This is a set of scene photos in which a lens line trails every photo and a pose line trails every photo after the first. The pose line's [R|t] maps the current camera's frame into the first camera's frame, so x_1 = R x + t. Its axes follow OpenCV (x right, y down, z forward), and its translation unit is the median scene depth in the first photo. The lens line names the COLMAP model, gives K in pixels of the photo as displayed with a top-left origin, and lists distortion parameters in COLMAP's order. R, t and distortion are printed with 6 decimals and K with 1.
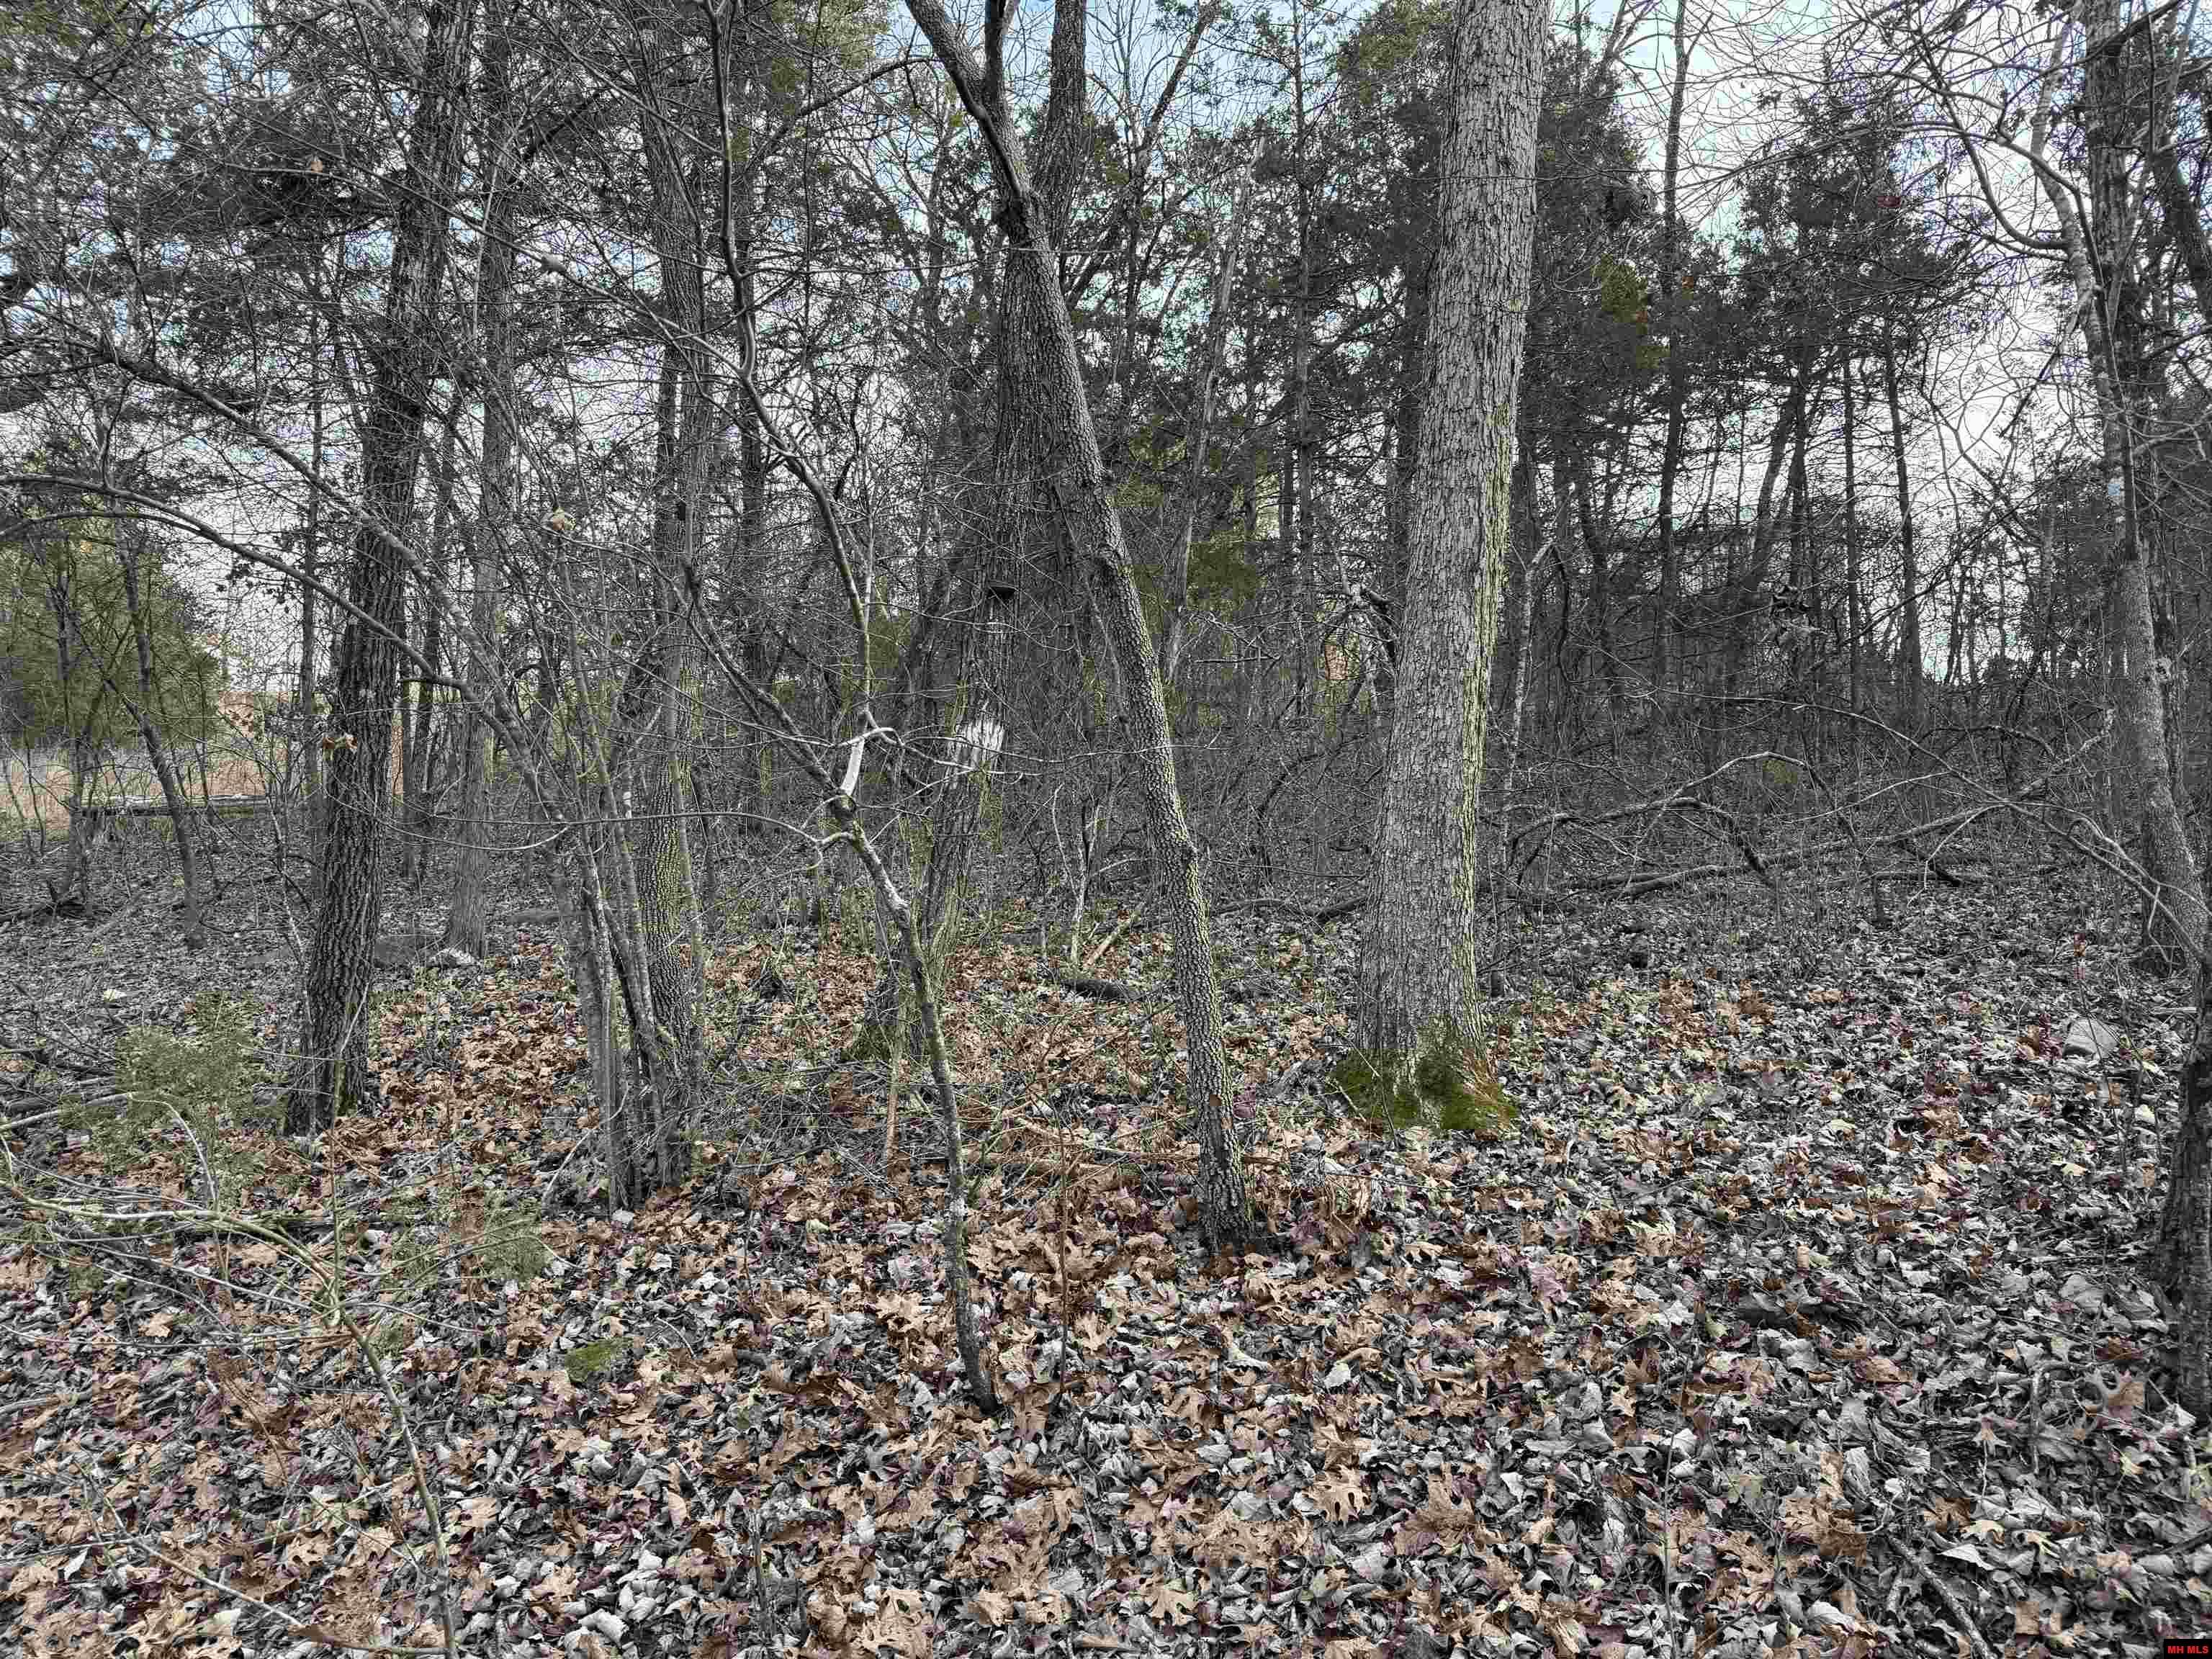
lens RADIAL K [[1535.3, 0, 1104.2], [0, 1535.3, 836.0], [0, 0, 1]] dist [0.008801, -0.008456]
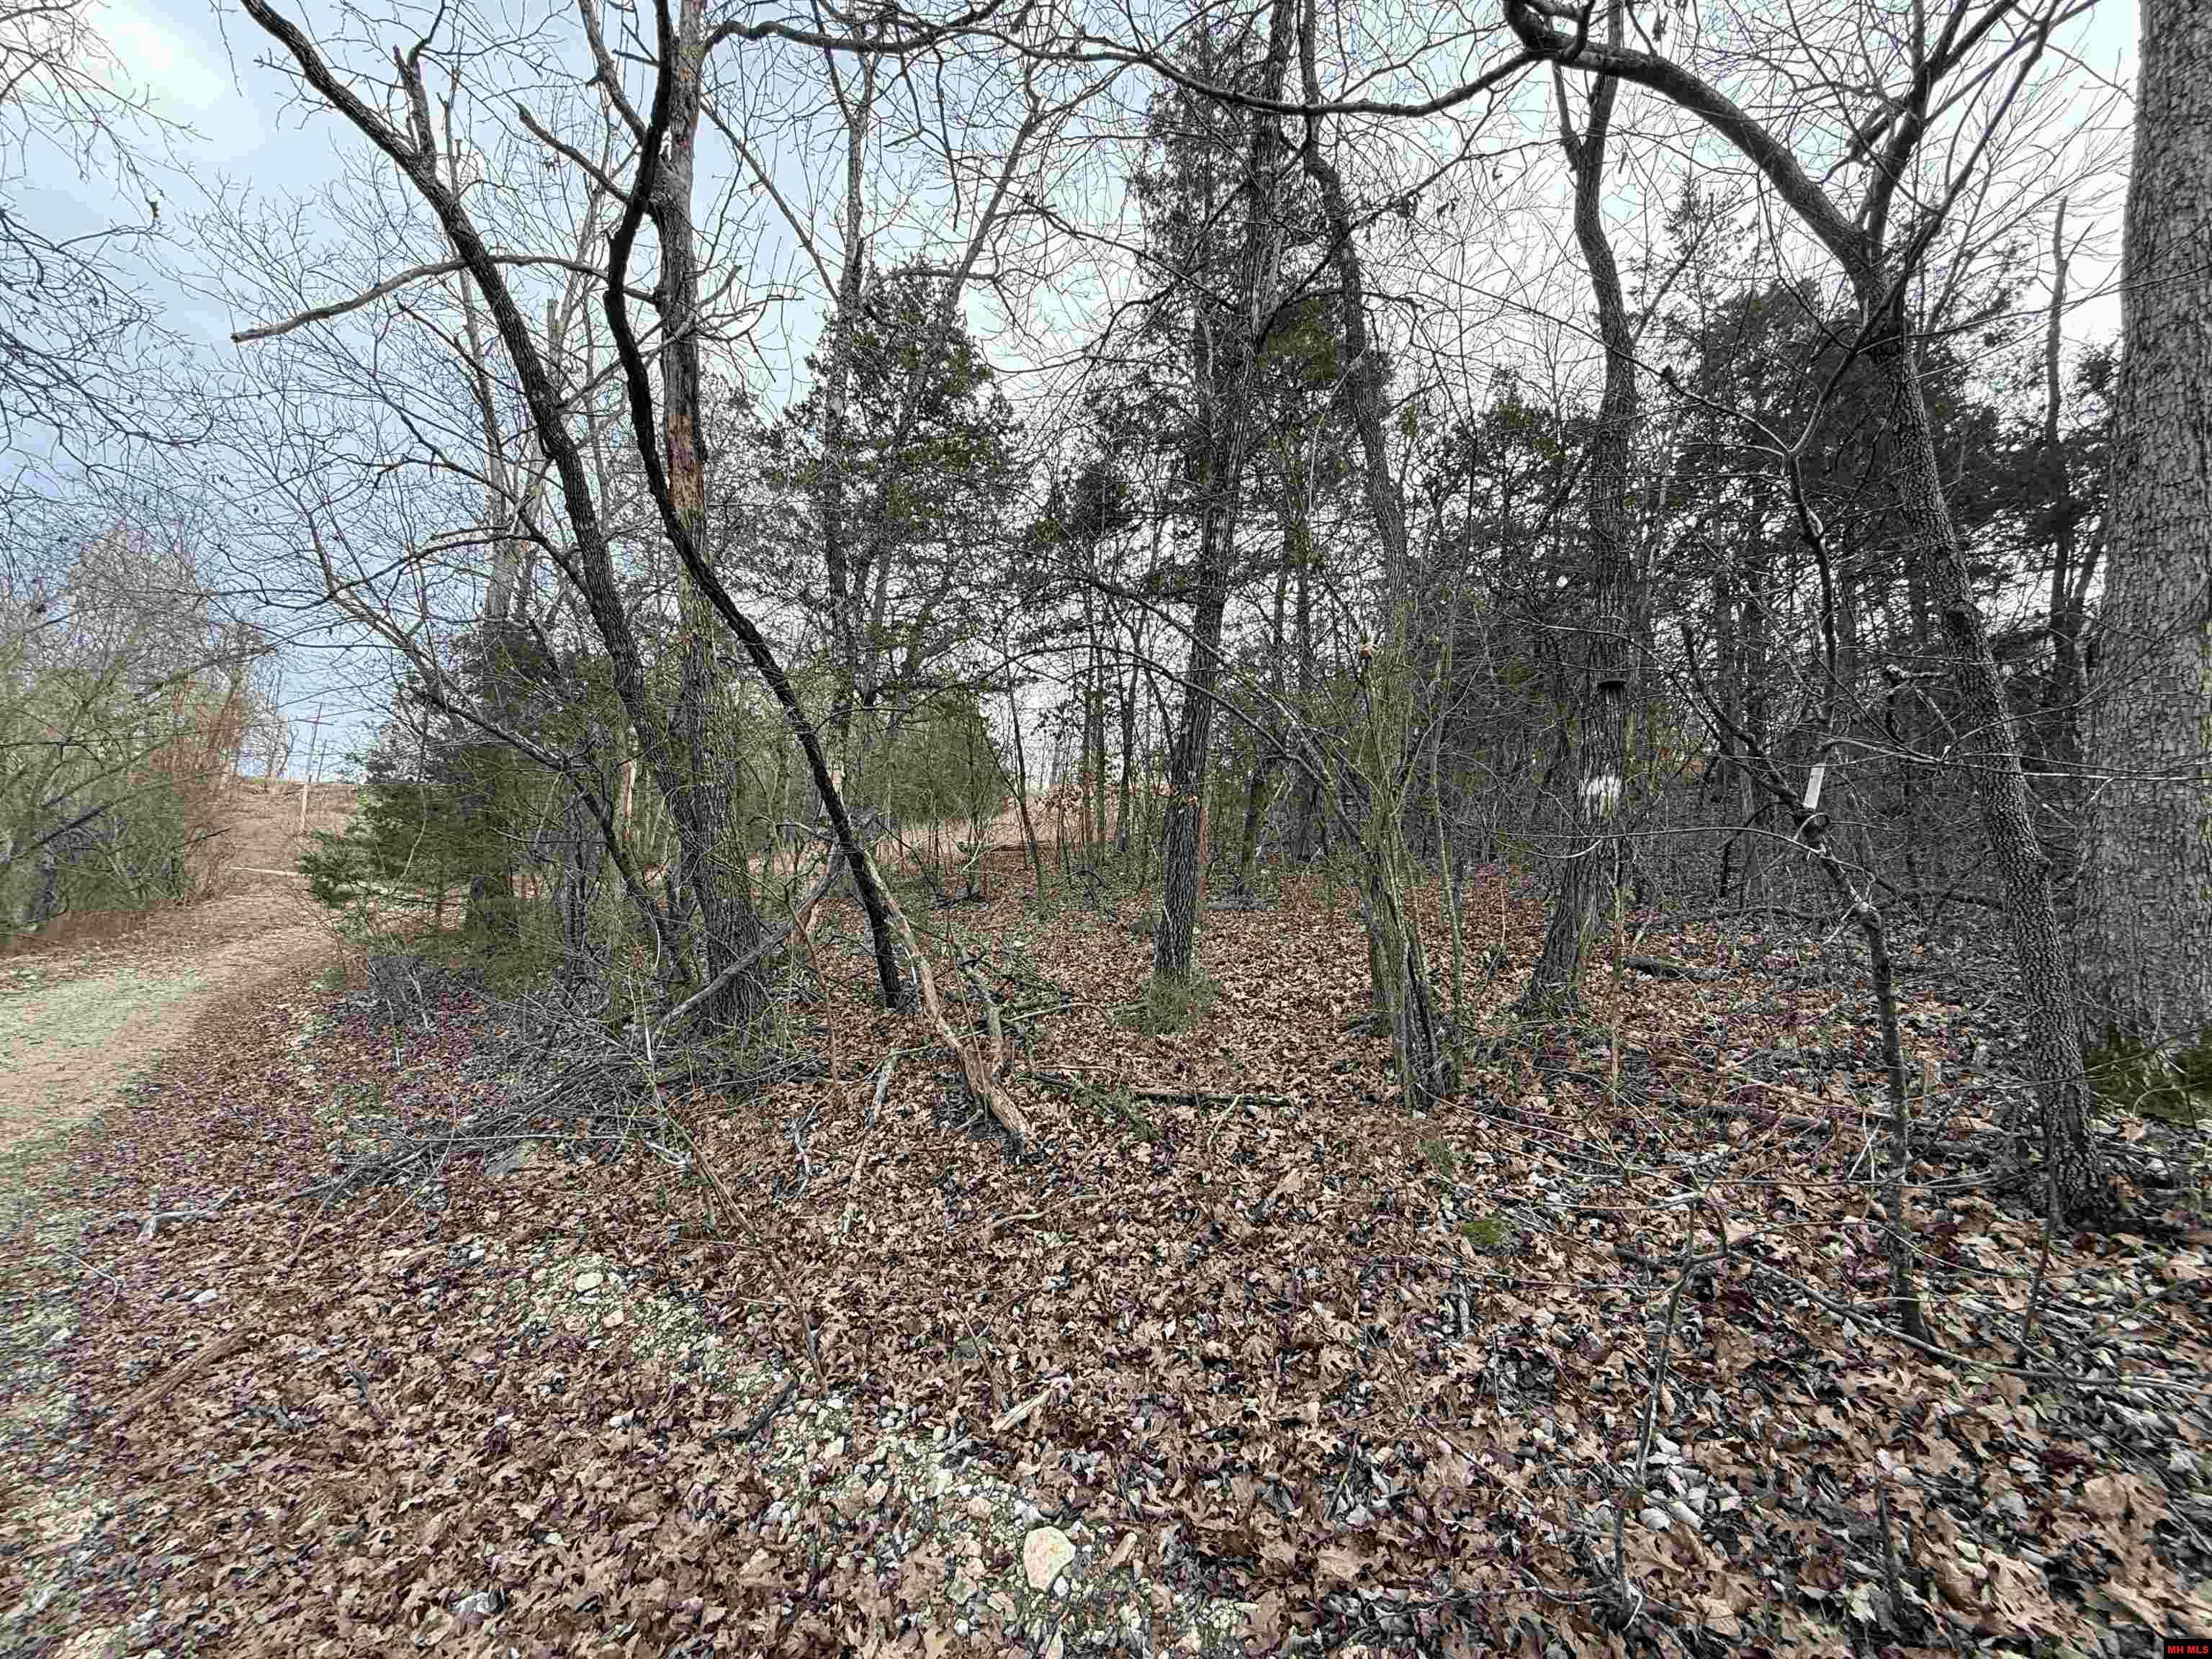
lens RADIAL K [[871.1, 0, 1102.5], [0, 871.1, 832.6], [0, 0, 1]] dist [-0.000798, 0.000323]
pose [[0.923684, -0.009889, -0.383026, -0.325939], [-0.004456, 0.999322, -0.036547, 0.013066], [0.383128, 0.035465, 0.923014, 0.135029]]
